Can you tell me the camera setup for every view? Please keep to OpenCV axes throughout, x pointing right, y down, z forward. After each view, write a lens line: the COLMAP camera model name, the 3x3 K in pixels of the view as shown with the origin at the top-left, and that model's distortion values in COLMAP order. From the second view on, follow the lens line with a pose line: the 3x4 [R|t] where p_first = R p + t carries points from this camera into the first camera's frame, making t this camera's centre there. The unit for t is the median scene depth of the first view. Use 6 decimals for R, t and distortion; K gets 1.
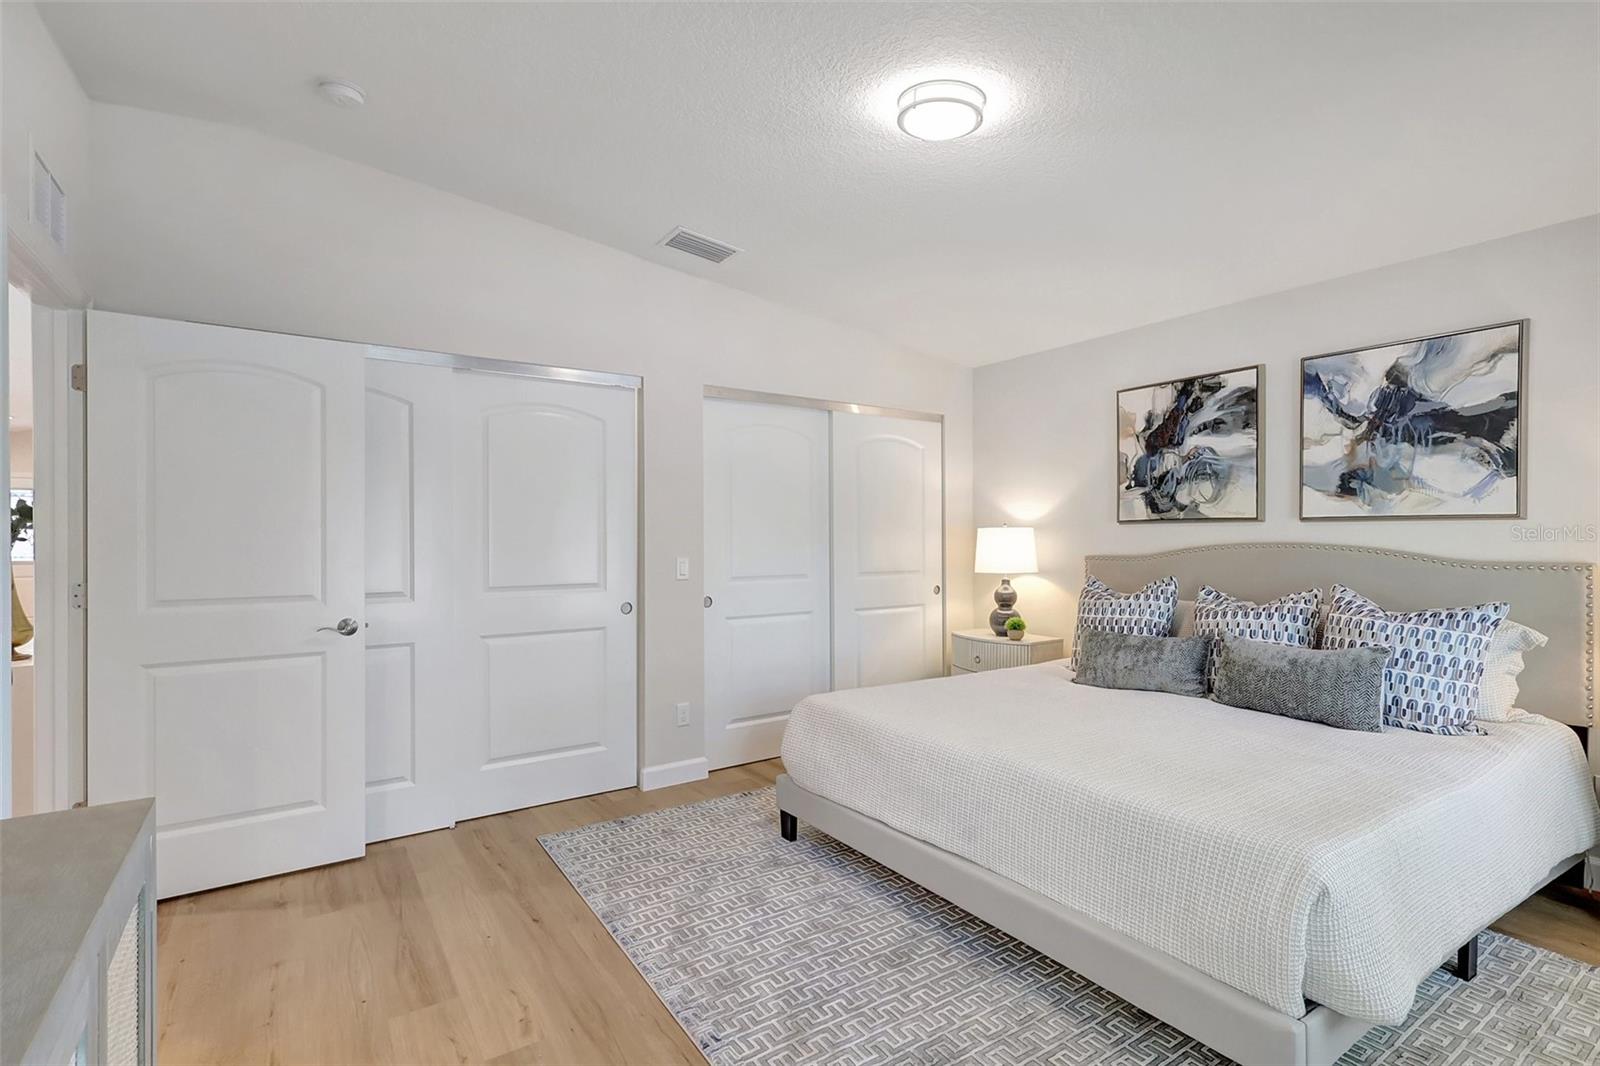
lens RADIAL K [[742.9, 0, 797.5], [0, 742.9, 539.6], [0, 0, 1]] dist [0.004551, -0.001759]
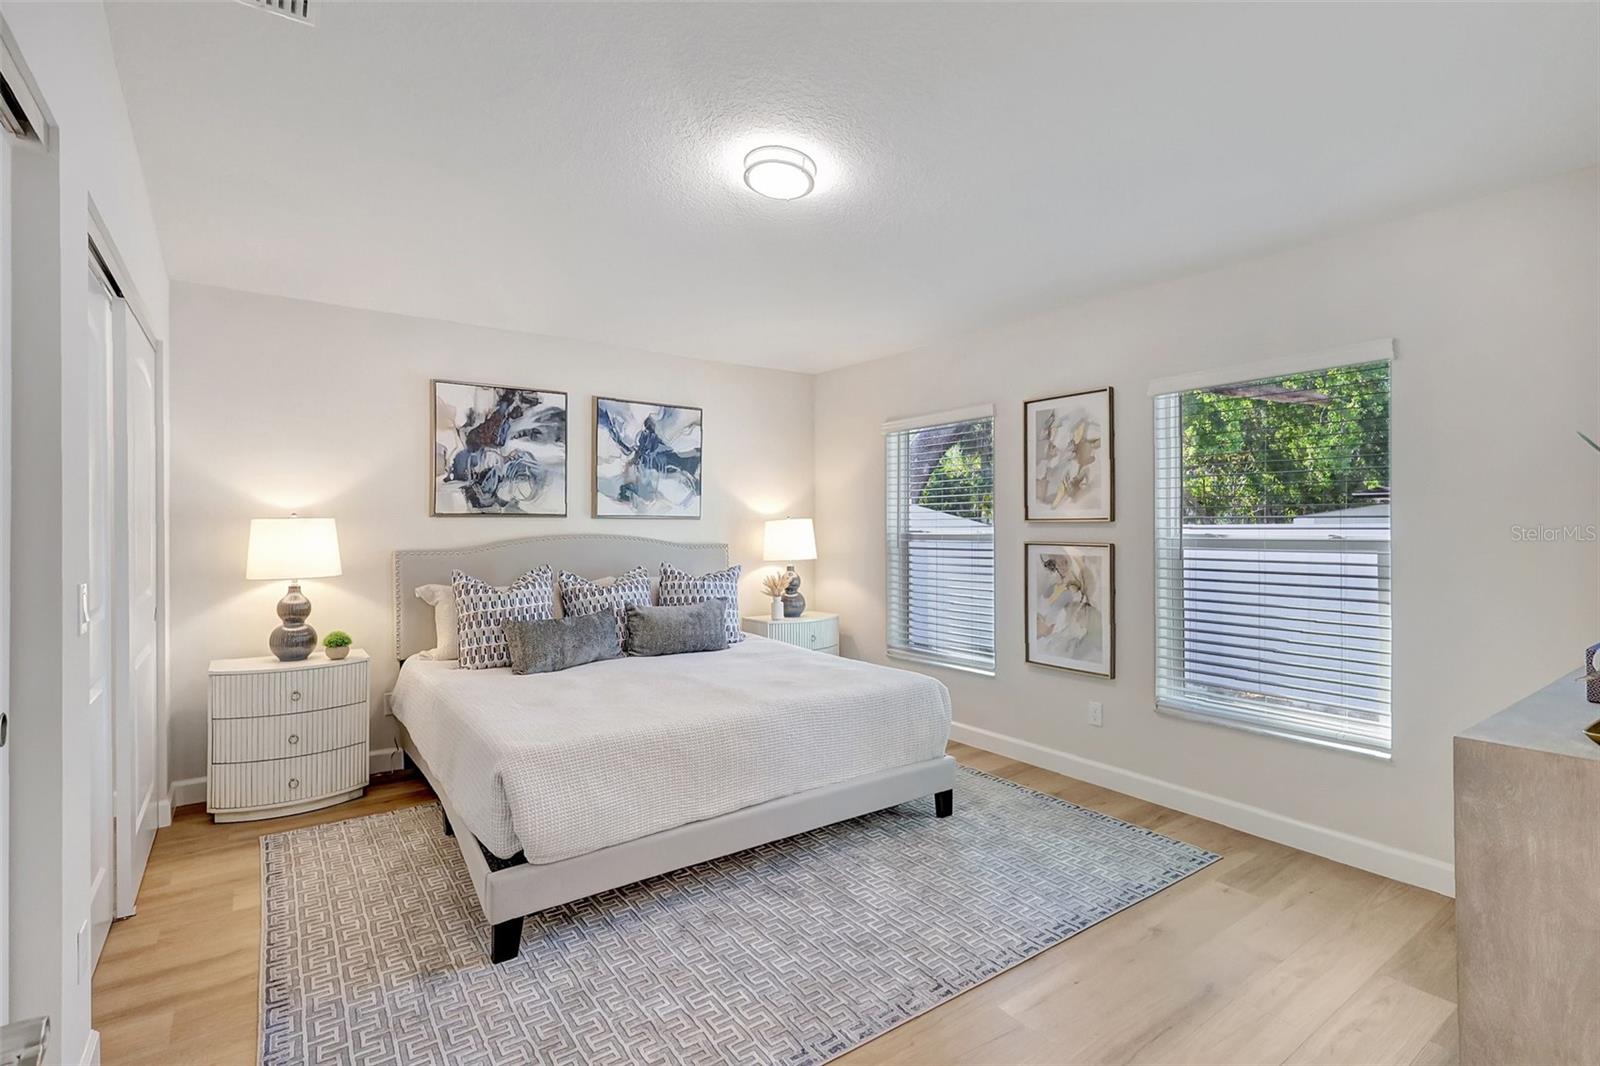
lens RADIAL K [[742.9, 0, 781.5], [0, 742.9, 527.6], [0, 0, 1]] dist [0.004551, -0.001759]
pose [[-0.012660, 0.000698, 0.999920, -0.645350], [0.003283, 0.999994, -0.000657, -0.005446], [-0.999914, 0.003275, -0.012663, 0.664530]]
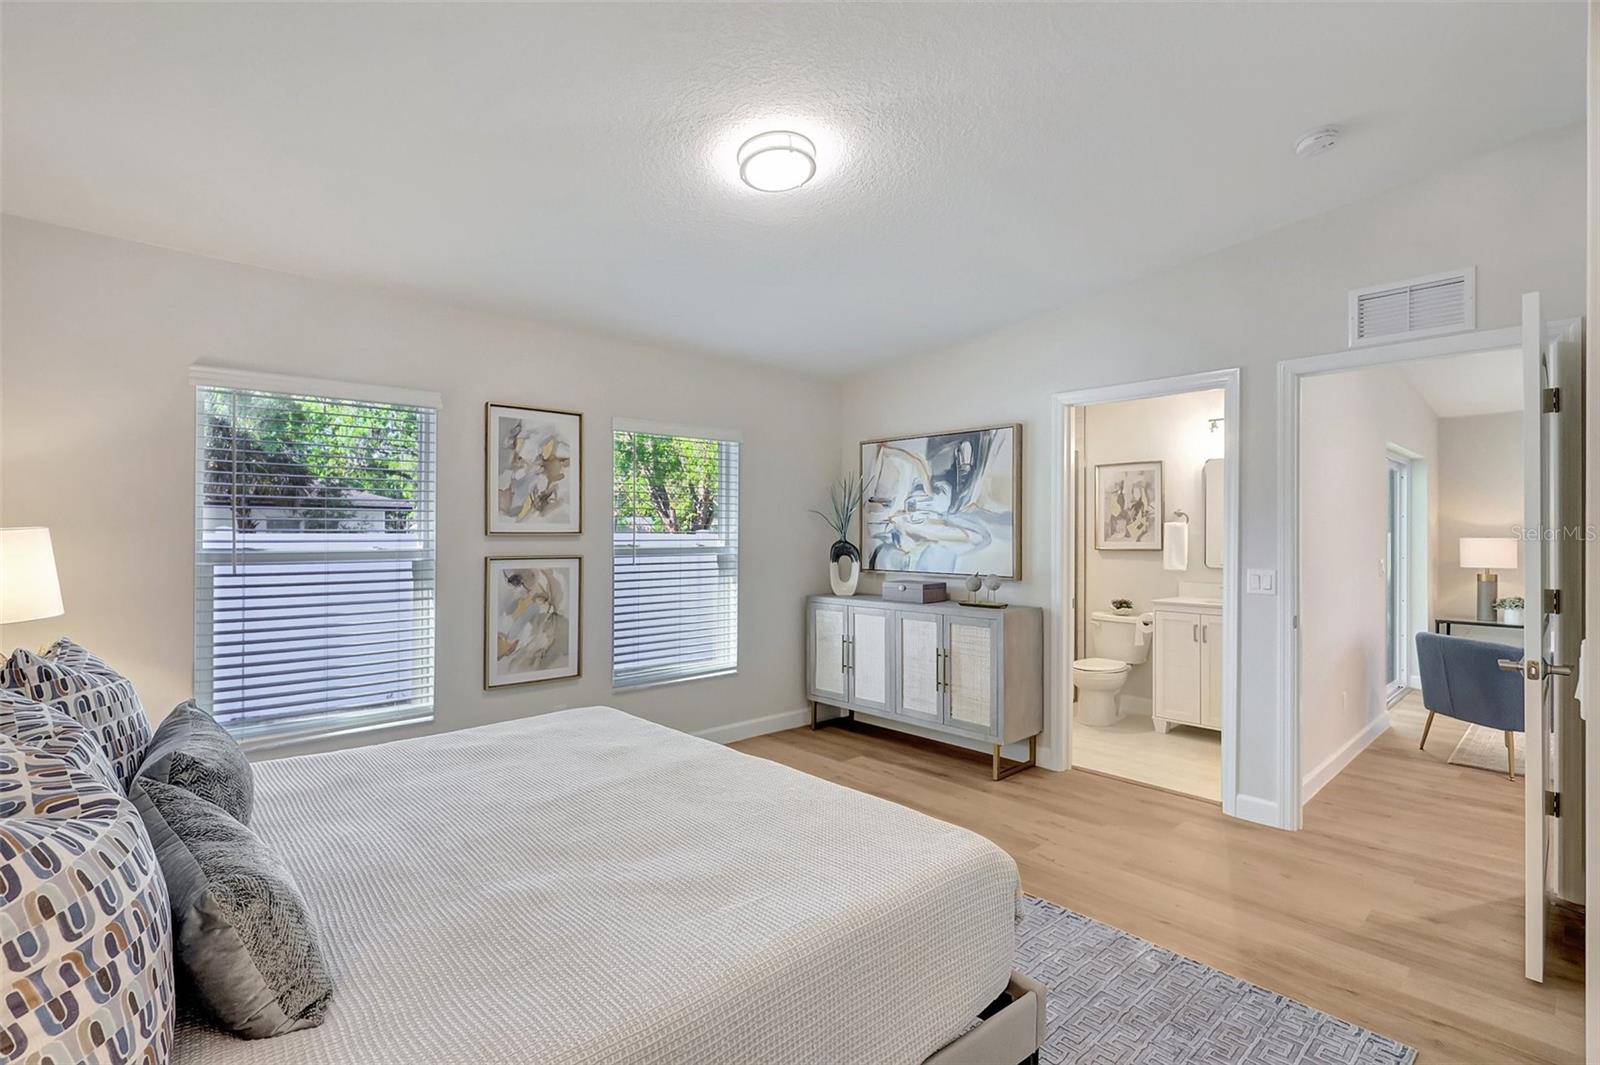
lens RADIAL K [[742.9, 0, 802.4], [0, 742.9, 527.2], [0, 0, 1]] dist [0.004551, -0.001759]
pose [[-0.986757, -0.001486, -0.162198, 0.220375], [-0.000963, 0.999994, -0.003308, -0.021713], [0.162202, -0.003108, -0.986753, 1.370322]]
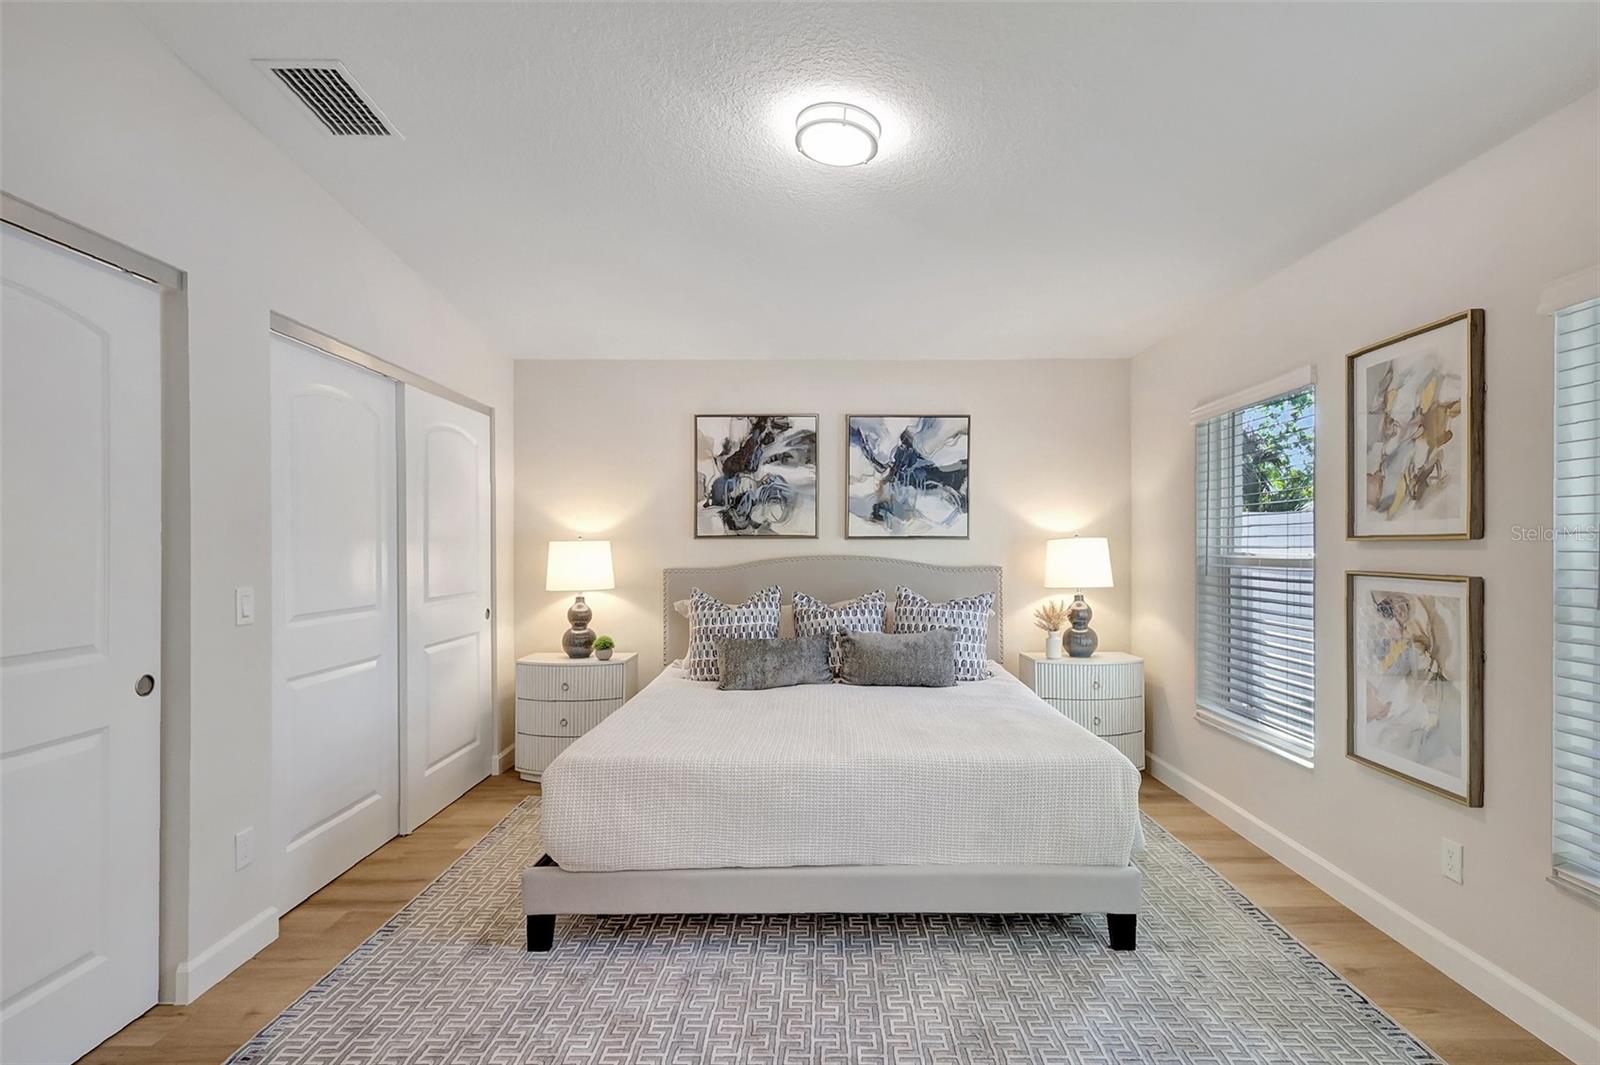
lens RADIAL K [[742.9, 0, 814.0], [0, 742.9, 555.3], [0, 0, 1]] dist [0.004551, -0.001759]
pose [[0.563097, -0.008624, 0.826346, -0.428583], [0.003302, 0.999961, 0.008185, -0.006600], [-0.826384, -0.001881, 0.563104, 0.301408]]
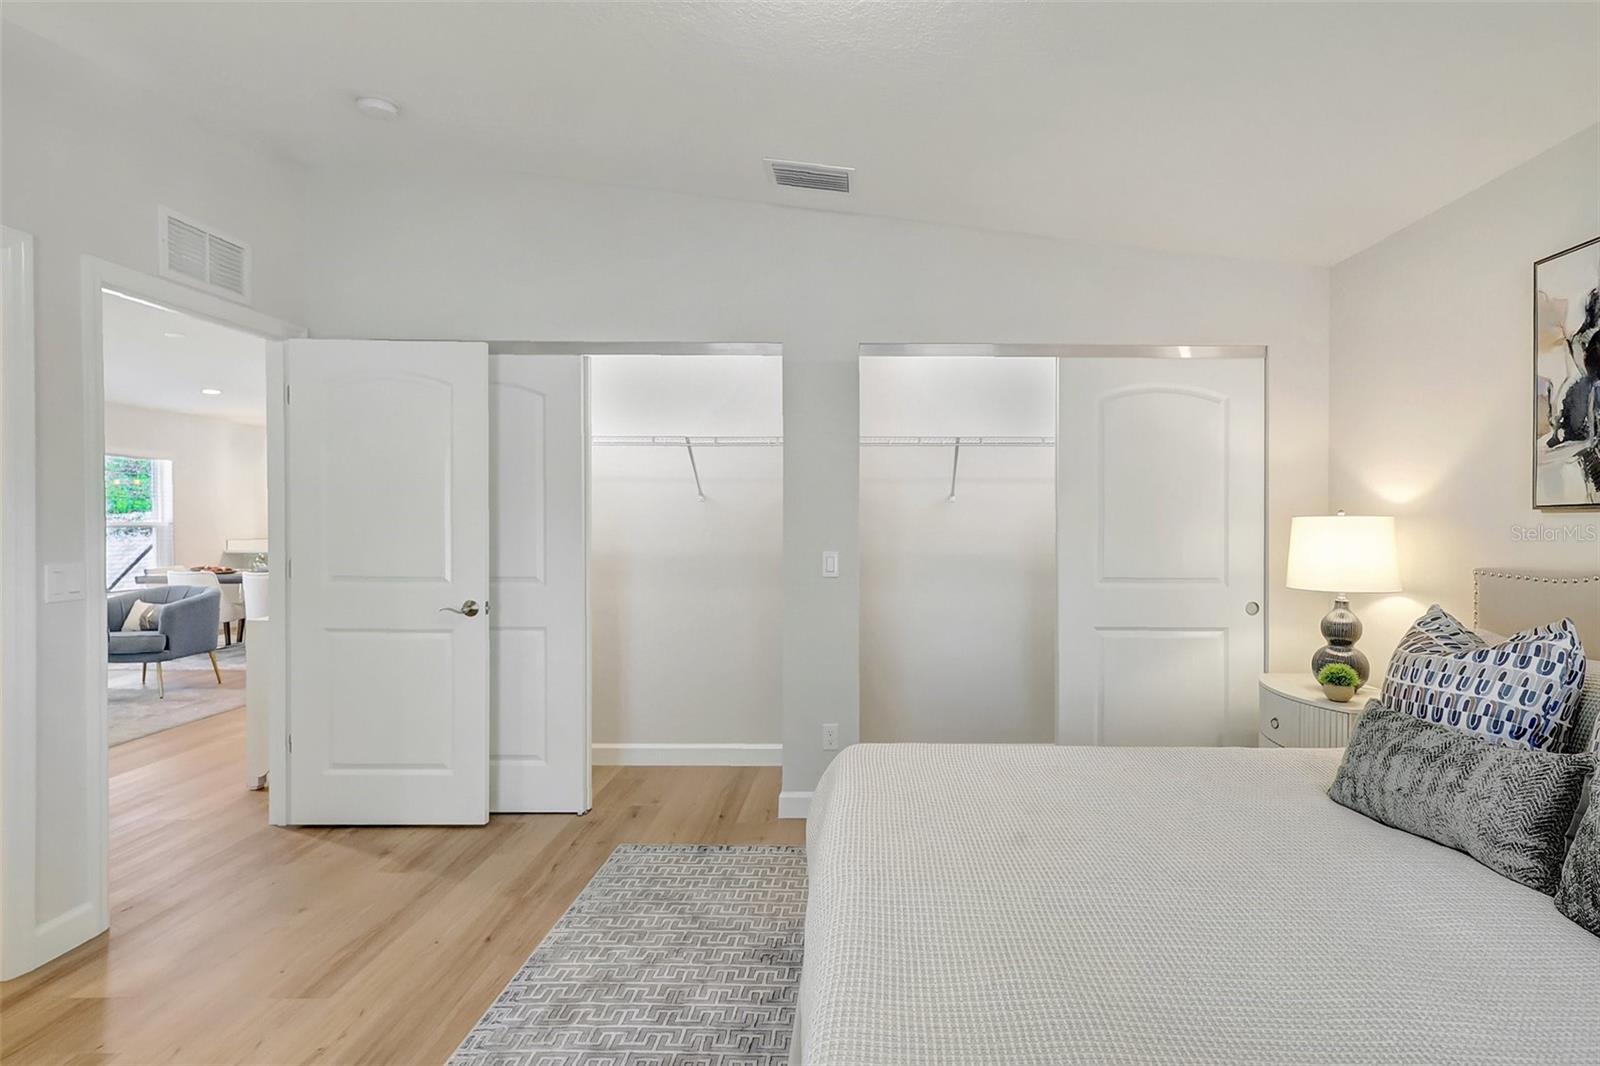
lens RADIAL K [[784.7, 0, 866.9], [0, 784.7, 519.2], [0, 0, 1]] dist [0.003621, 0.003805]
pose [[0.829096, 0.008253, -0.559045, 0.416553], [-0.009506, 0.999955, 0.000664, -0.013879], [0.559025, 0.004764, 0.829137, 0.314182]]
